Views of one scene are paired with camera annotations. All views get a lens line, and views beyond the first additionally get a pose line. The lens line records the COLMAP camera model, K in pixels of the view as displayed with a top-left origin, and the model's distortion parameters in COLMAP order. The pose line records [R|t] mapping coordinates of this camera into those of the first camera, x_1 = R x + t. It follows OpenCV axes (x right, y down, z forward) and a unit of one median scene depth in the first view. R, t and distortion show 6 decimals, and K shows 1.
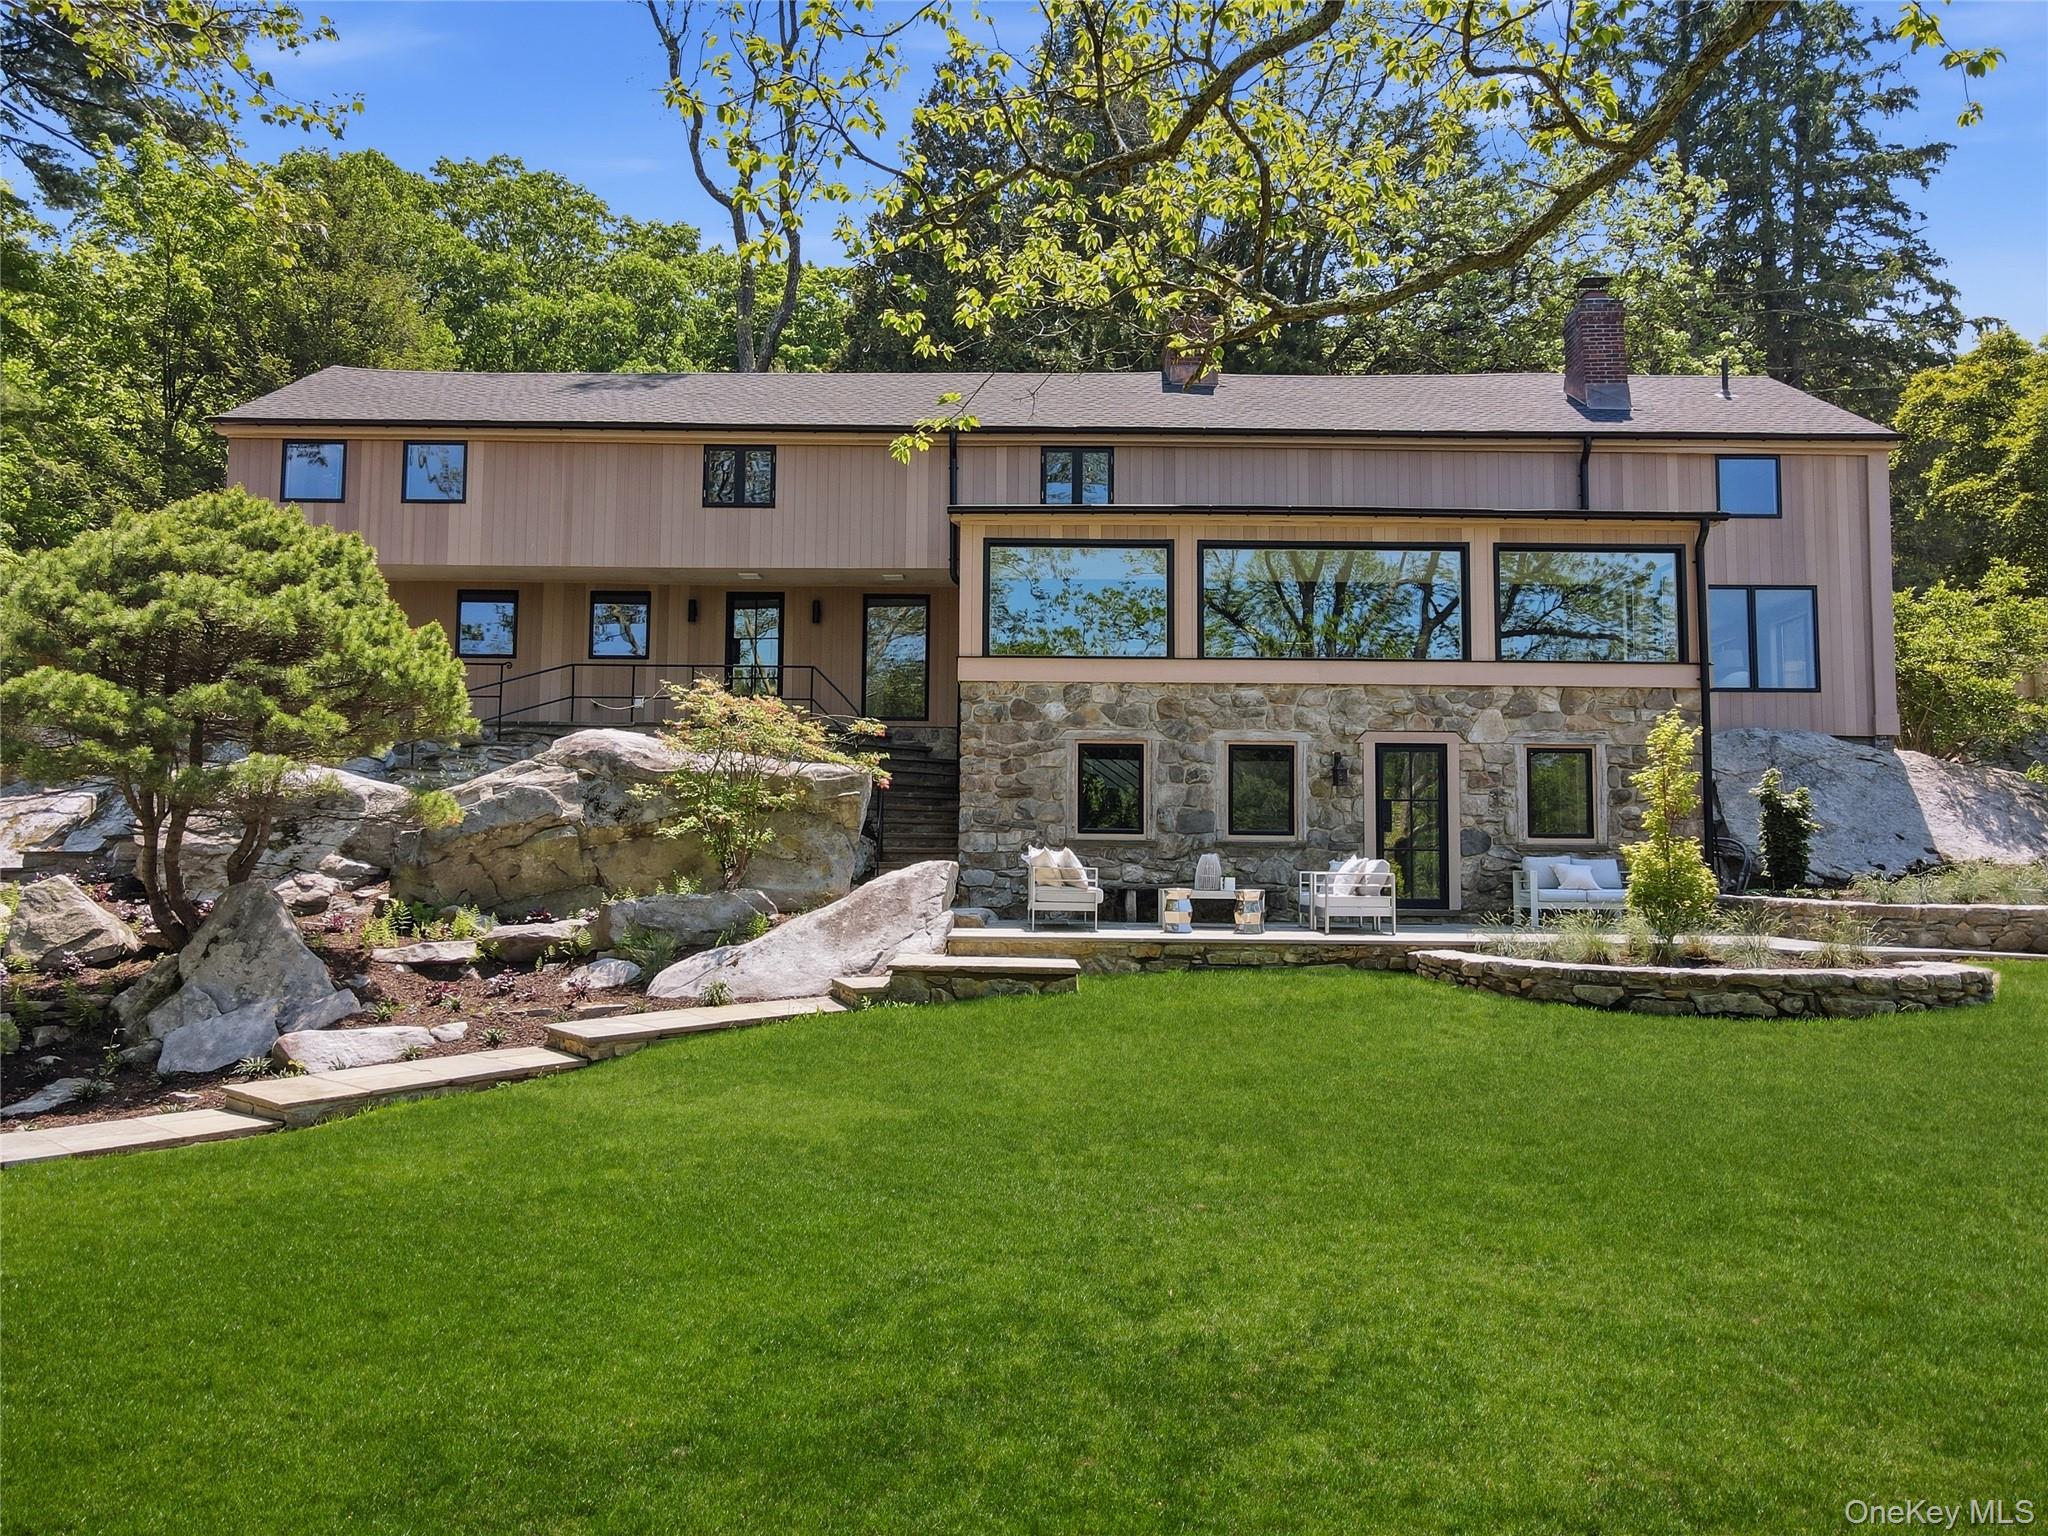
lens RADIAL K [[1563.7, 0, 1033.5], [0, 1563.7, 754.6], [0, 0, 1]] dist [0.008482, 0.021174]
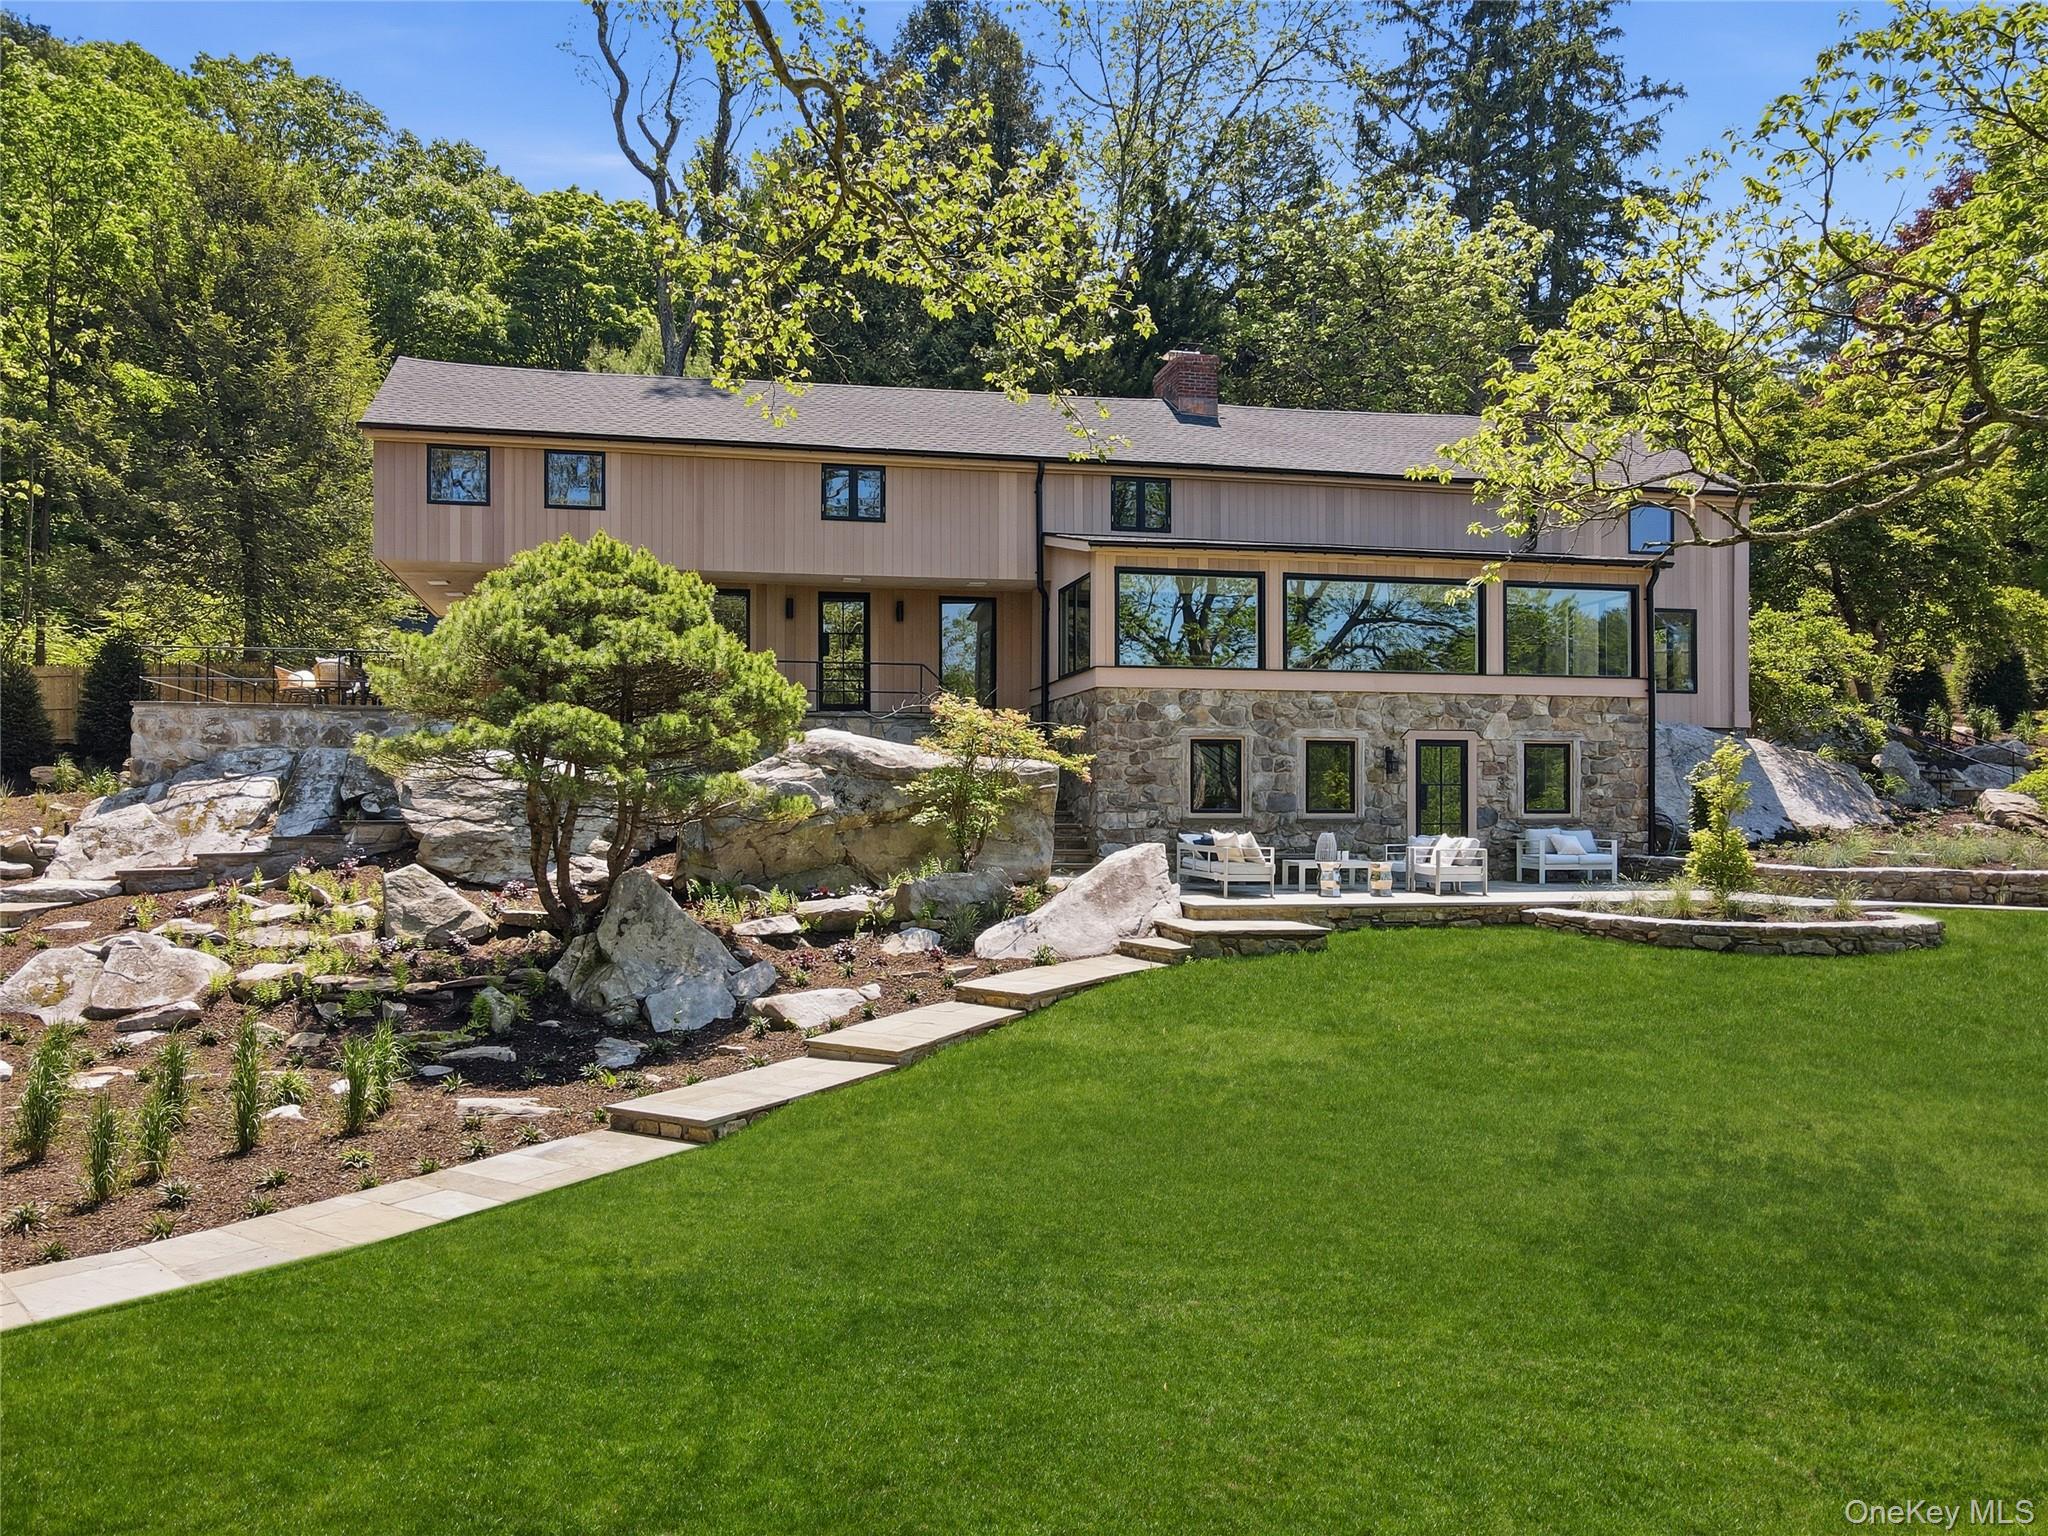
lens RADIAL K [[1563.7, 0, 1014.7], [0, 1563.7, 818.1], [0, 0, 1]] dist [0.008482, 0.021174]
pose [[0.977856, -0.008651, 0.209100, -0.396943], [-0.009821, 0.996148, 0.087141, -0.055787], [-0.209048, -0.087265, 0.974004, -0.181907]]
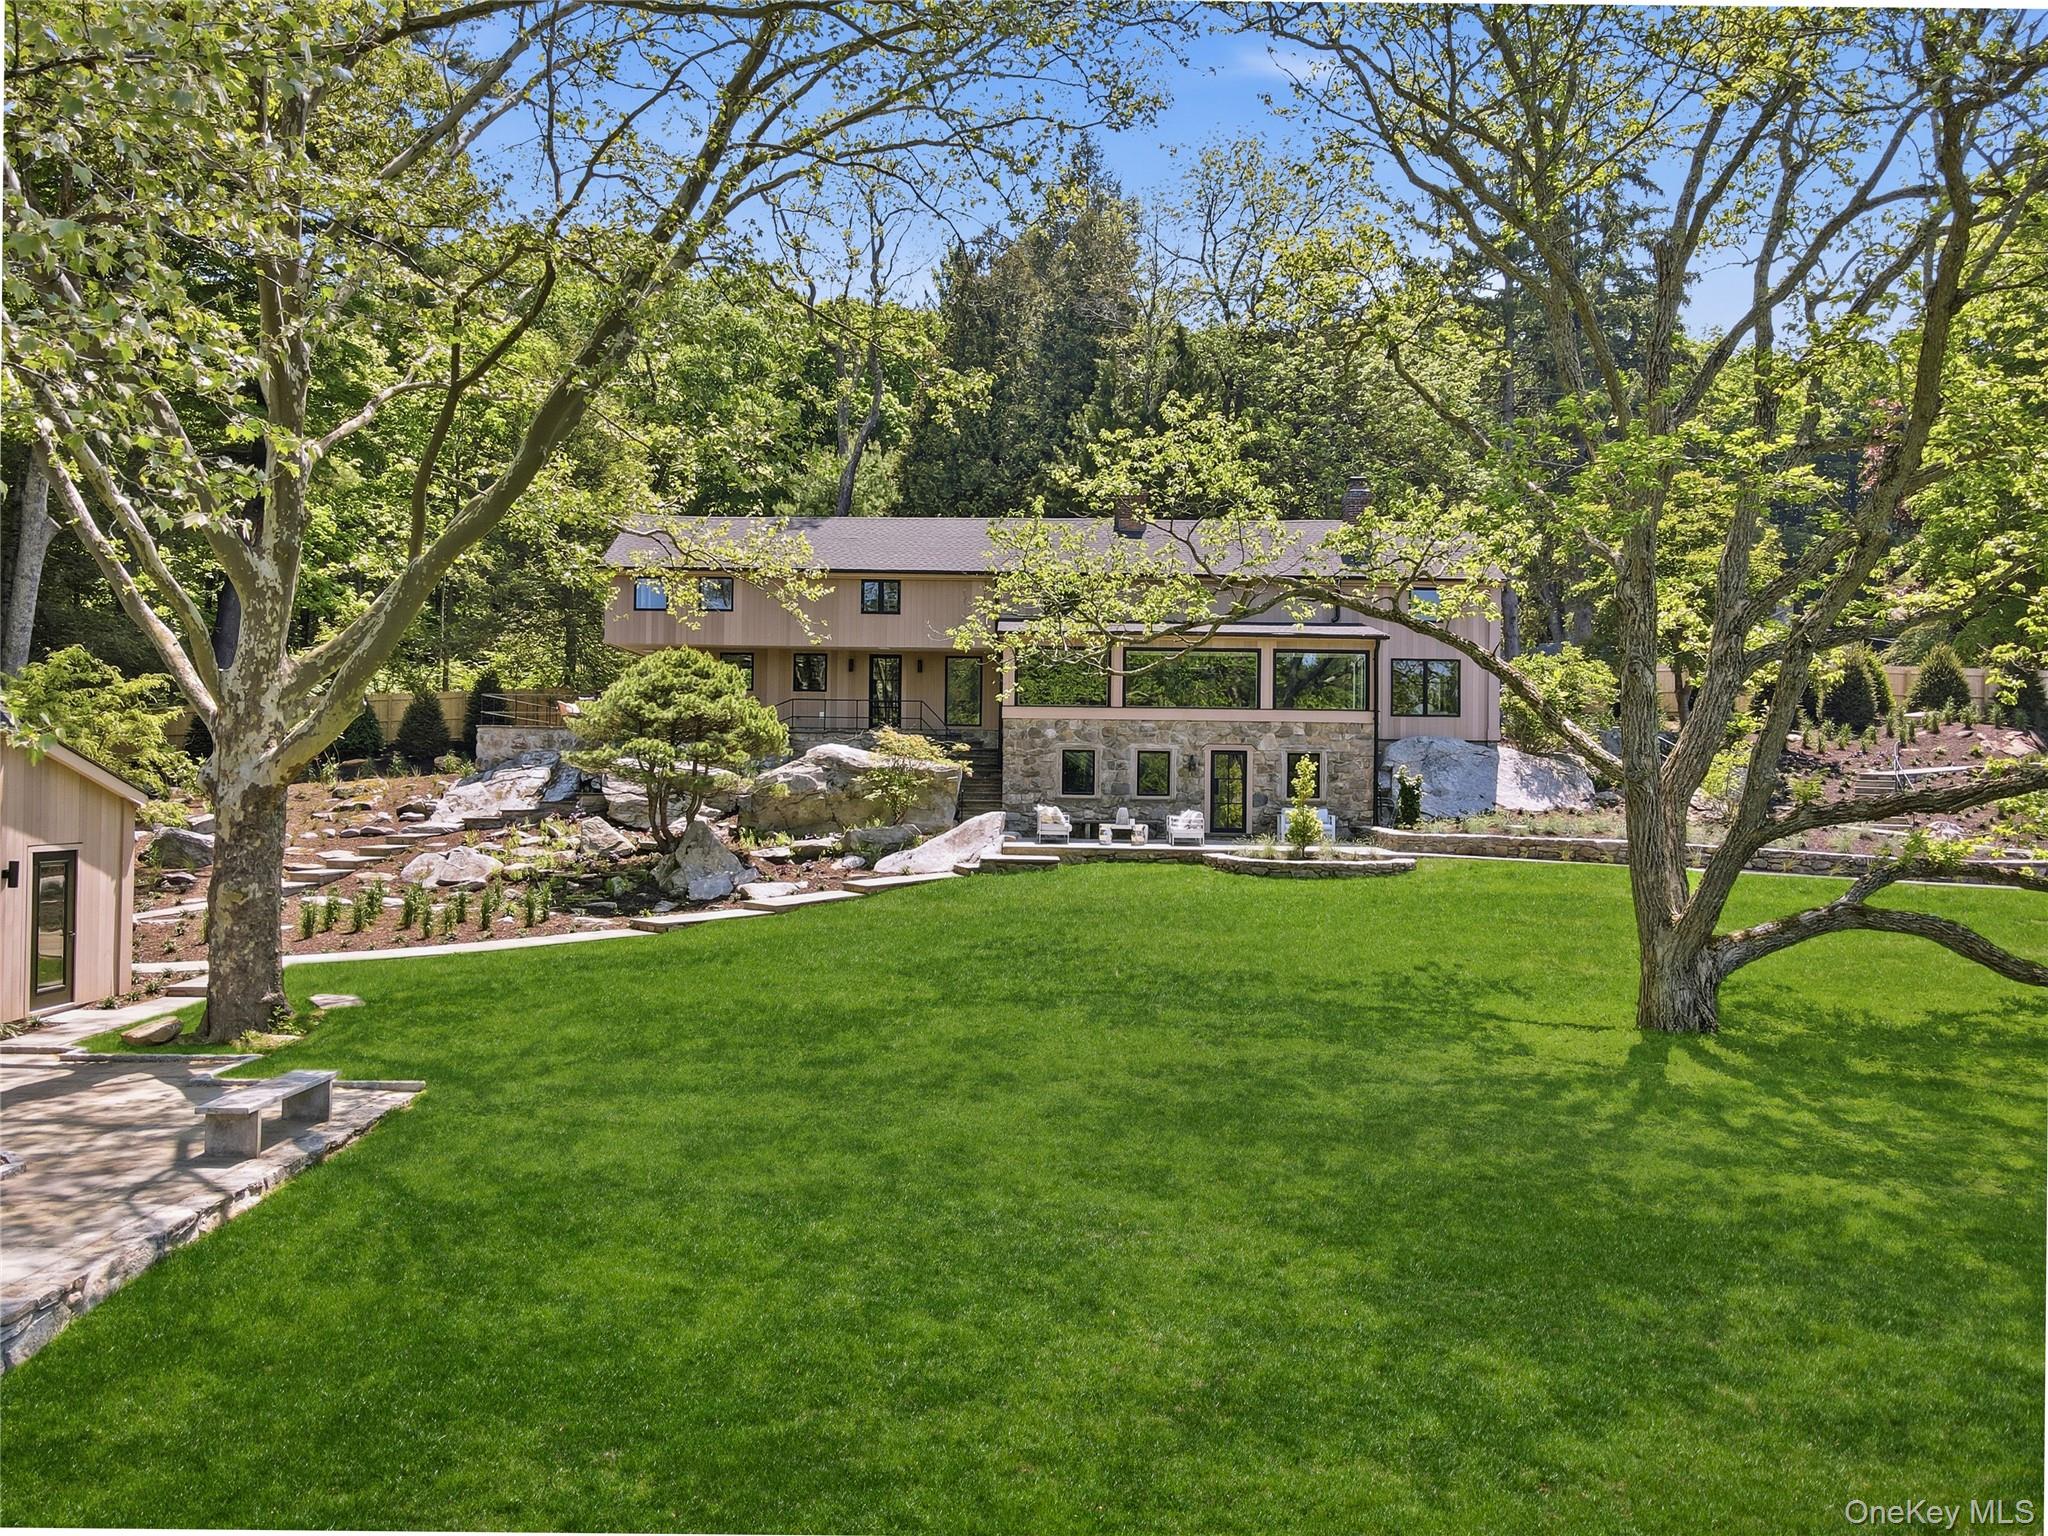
lens RADIAL K [[1563.7, 0, 1041.0], [0, 1563.7, 771.2], [0, 0, 1]] dist [0.008482, 0.021174]
pose [[0.999988, 0.004373, 0.002207, -0.003142], [-0.004523, 0.997295, 0.073363, -0.138111], [-0.001881, -0.073372, 0.997303, -1.088588]]
